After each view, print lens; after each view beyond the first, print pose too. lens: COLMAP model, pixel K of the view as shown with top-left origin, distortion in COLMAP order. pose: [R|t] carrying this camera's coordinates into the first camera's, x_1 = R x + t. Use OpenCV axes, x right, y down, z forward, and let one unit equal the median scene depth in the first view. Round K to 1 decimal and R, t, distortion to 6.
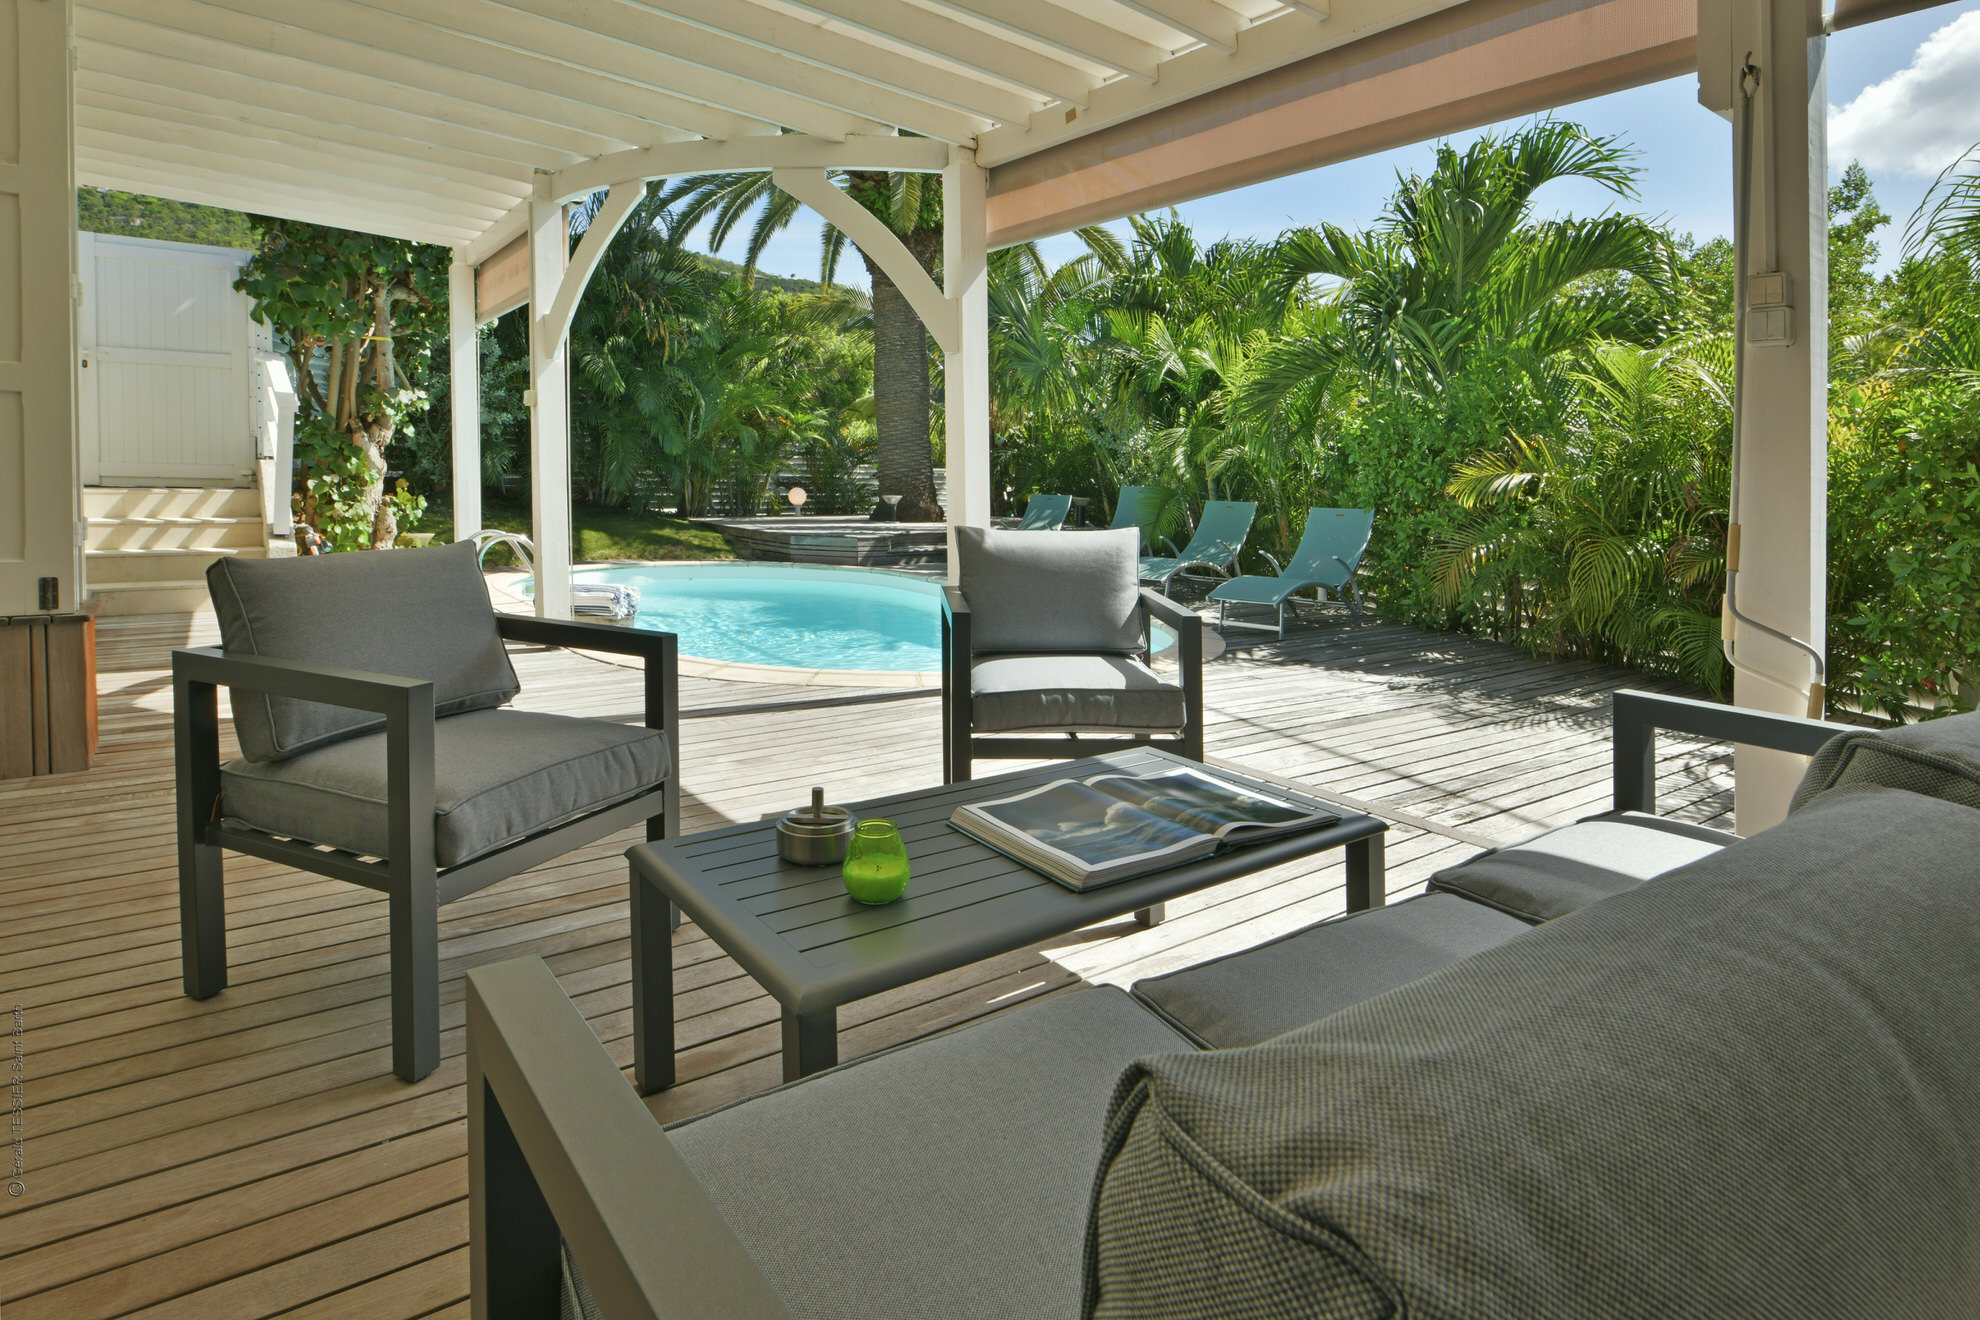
lens RADIAL K [[1038.6, 0, 1086.3], [0, 1038.6, 655.3], [0, 0, 1]] dist [0.005055, -0.003313]
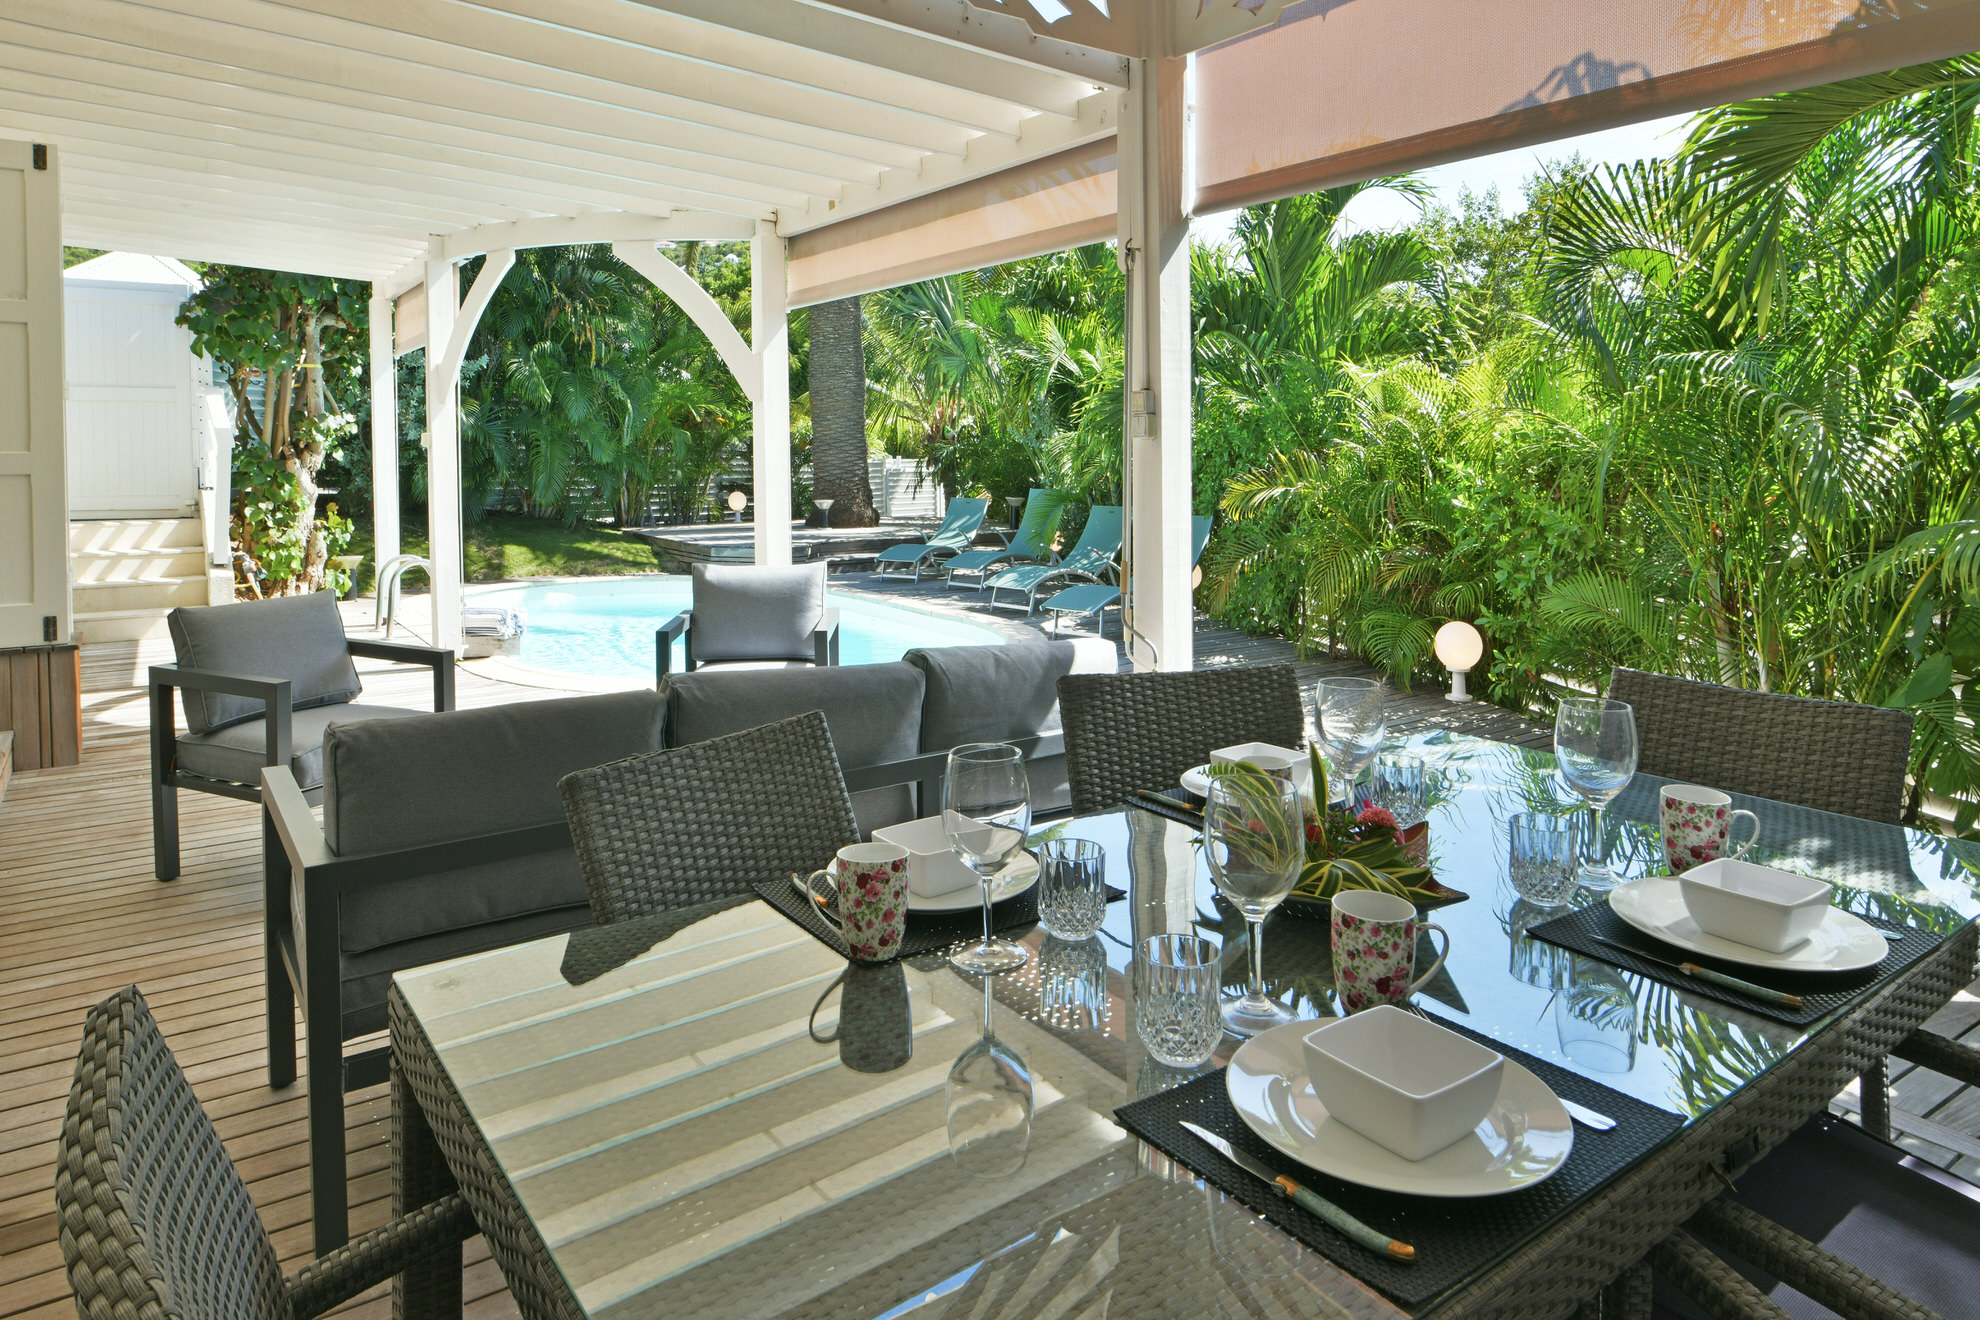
lens RADIAL K [[1246.1, 0, 970.4], [0, 1246.1, 649.2], [0, 0, 1]] dist [-0.001764, 0.006473]
pose [[0.992695, -0.018296, -0.119256, 0.098563], [0.016180, 0.999694, -0.018695, 0.004163], [0.119562, 0.016629, 0.992687, -0.122461]]
